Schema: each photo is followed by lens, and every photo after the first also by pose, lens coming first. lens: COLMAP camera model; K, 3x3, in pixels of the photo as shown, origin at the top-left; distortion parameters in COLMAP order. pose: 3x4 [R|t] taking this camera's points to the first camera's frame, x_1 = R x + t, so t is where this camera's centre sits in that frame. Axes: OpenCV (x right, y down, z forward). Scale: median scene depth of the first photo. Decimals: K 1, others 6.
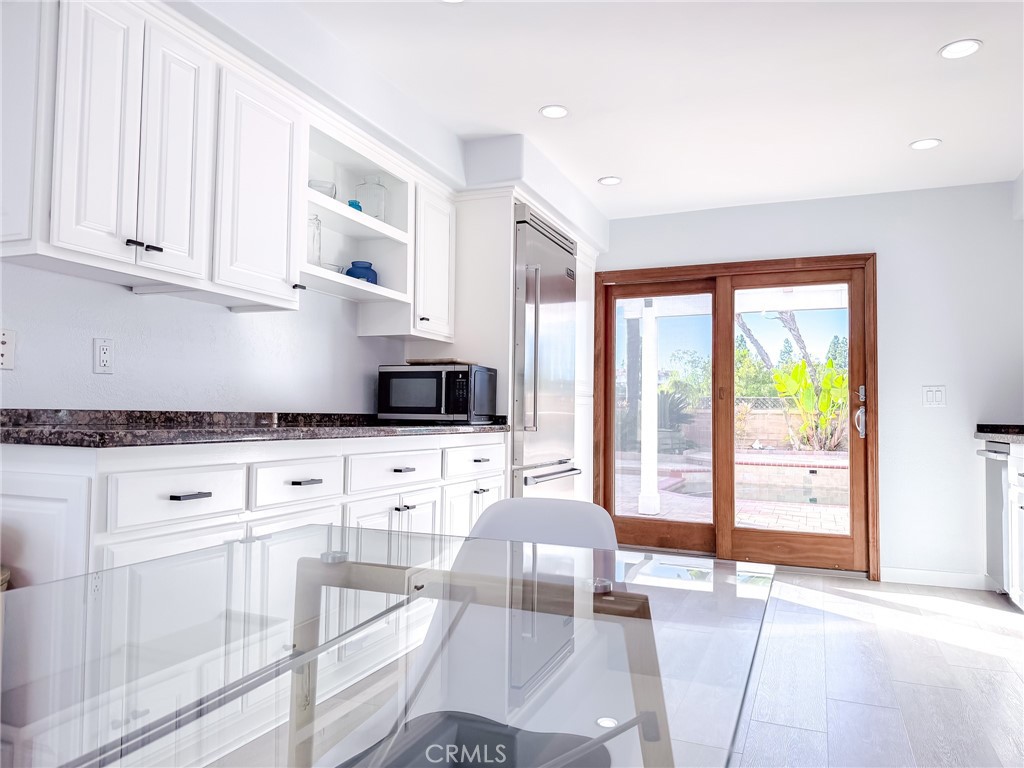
lens RADIAL K [[726.9, 0, 518.2], [0, 726.9, 385.9], [0, 0, 1]] dist [-0.000665, -0.007088]
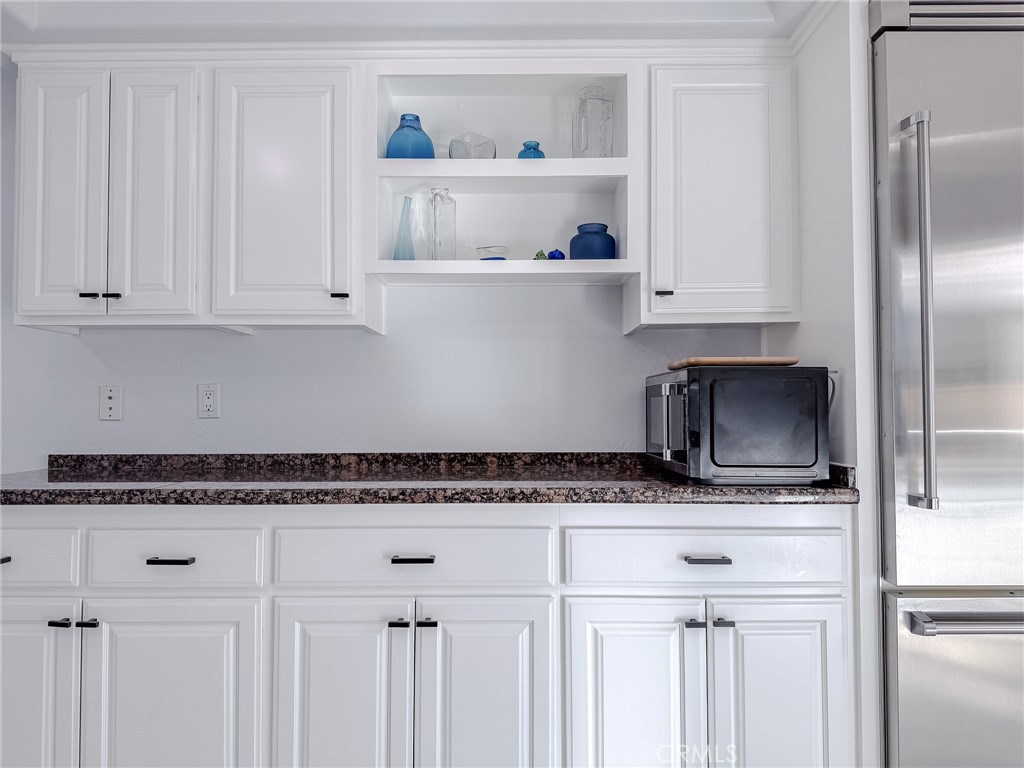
lens RADIAL K [[726.9, 0, 518.2], [0, 726.9, 385.9], [0, 0, 1]] dist [-0.000665, -0.007088]
pose [[0.380053, -0.043088, -0.923960, 0.493727], [0.048726, 0.998460, -0.026520, -0.012278], [0.923680, -0.034942, 0.381568, 0.917997]]
